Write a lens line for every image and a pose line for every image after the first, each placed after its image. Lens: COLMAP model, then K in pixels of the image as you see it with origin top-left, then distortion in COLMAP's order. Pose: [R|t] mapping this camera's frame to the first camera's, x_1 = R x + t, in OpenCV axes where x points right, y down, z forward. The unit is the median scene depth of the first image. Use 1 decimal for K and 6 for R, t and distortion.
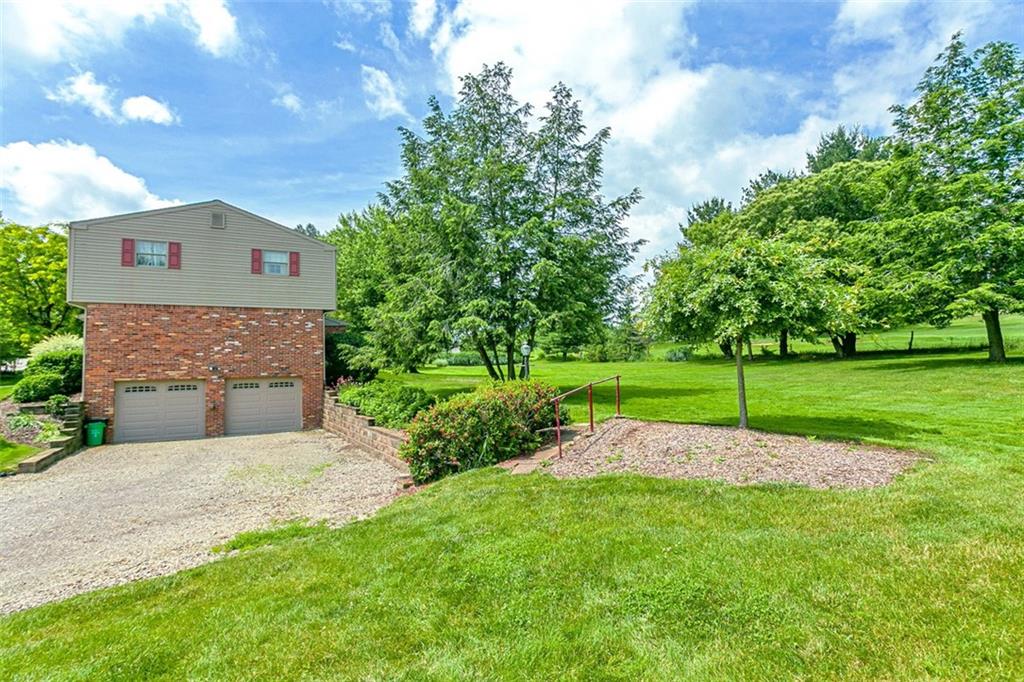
lens RADIAL K [[486.8, 0, 512.1], [0, 486.8, 342.5], [0, 0, 1]] dist [0.020230, 0.001232]
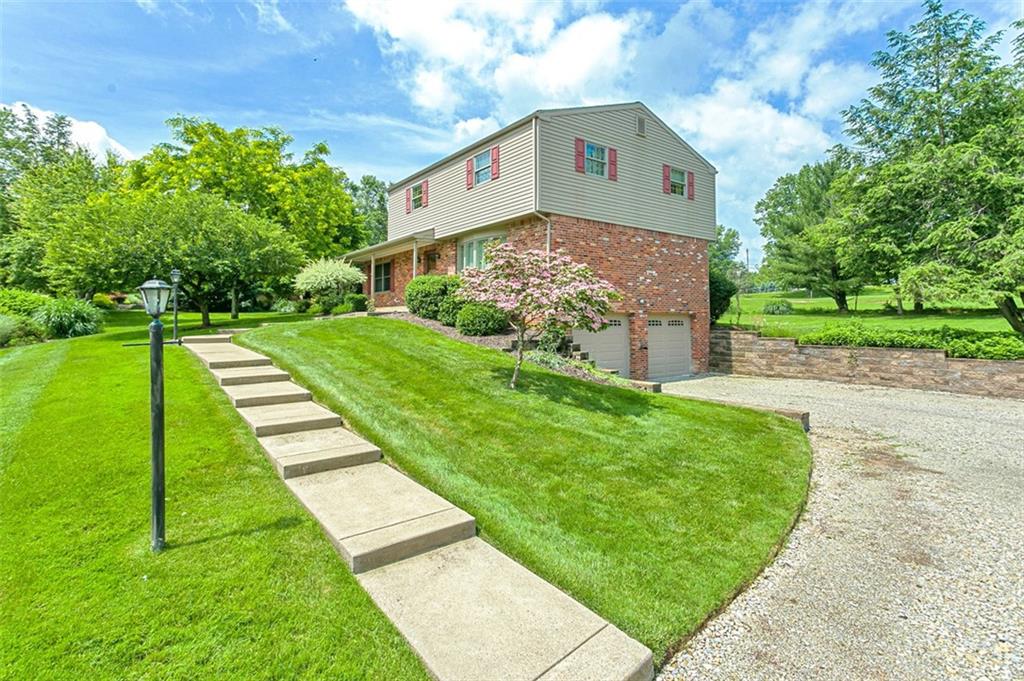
lens RADIAL K [[486.8, 0, 509.3], [0, 486.8, 316.8], [0, 0, 1]] dist [0.020230, 0.001232]
pose [[0.977964, 0.013745, 0.208322, -0.994463], [-0.017891, 0.999677, 0.018028, 0.067740], [-0.208007, -0.021357, 0.977894, 0.214028]]
